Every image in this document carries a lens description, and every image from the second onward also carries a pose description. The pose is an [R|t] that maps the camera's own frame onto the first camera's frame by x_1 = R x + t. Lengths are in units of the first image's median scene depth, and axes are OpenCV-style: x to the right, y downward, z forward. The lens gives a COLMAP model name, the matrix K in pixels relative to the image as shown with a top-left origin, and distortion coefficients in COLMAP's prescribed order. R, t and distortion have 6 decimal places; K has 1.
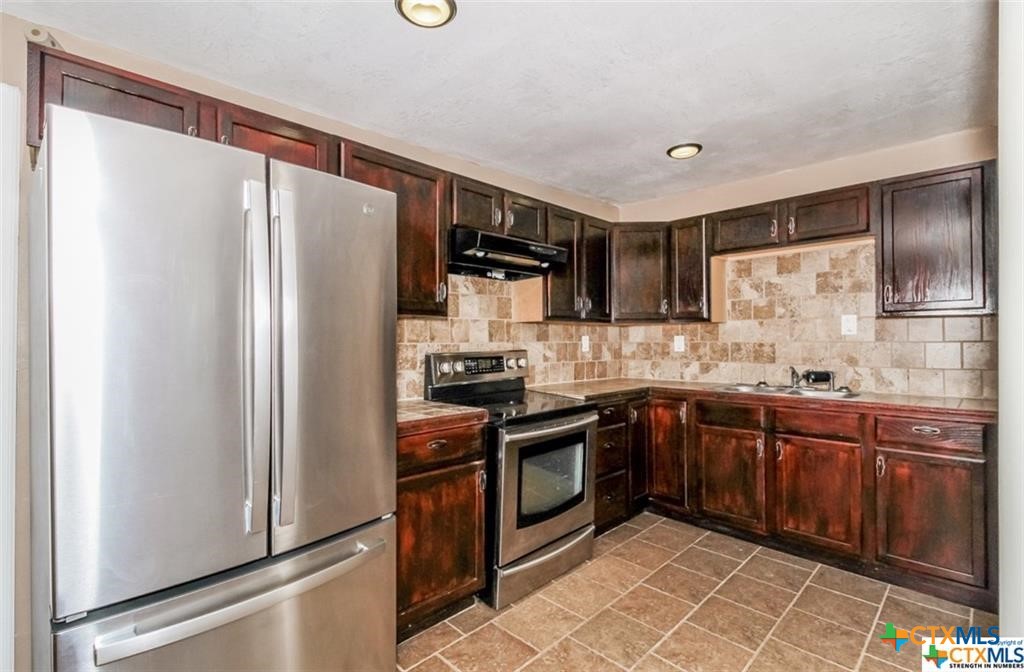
lens RADIAL K [[465.5, 0, 512.5], [0, 465.5, 353.4], [0, 0, 1]] dist [0.014926, -0.001191]
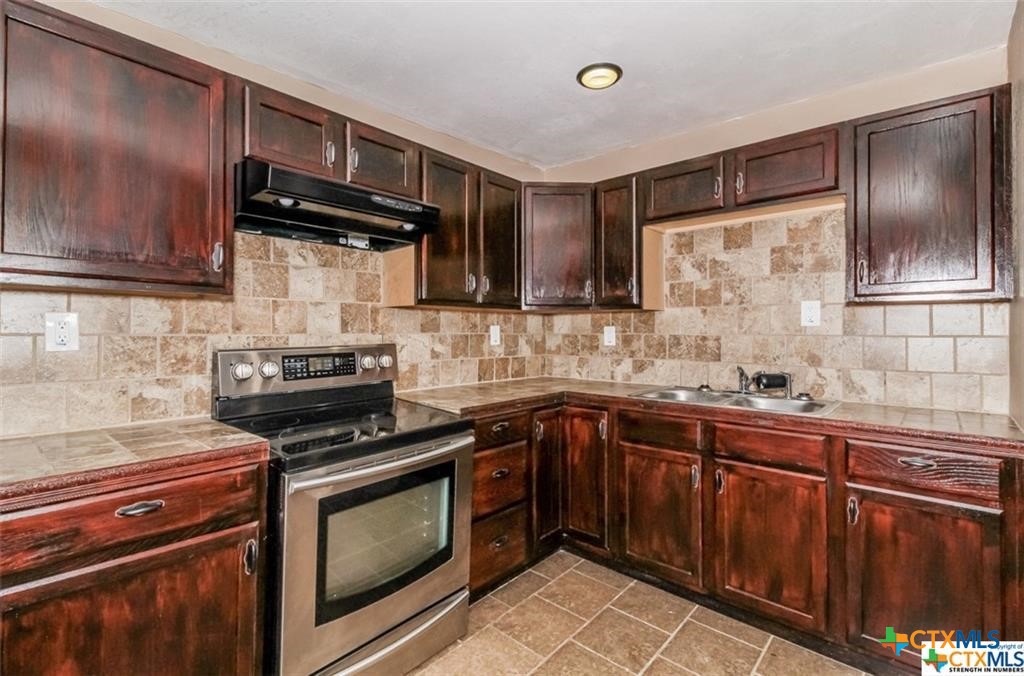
lens RADIAL K [[465.5, 0, 509.7], [0, 465.5, 345.0], [0, 0, 1]] dist [0.014926, -0.001191]
pose [[0.998399, 0.004250, 0.056400, 0.184567], [-0.004469, 0.999983, 0.003742, -0.010153], [-0.056383, -0.003988, 0.998401, 0.265212]]
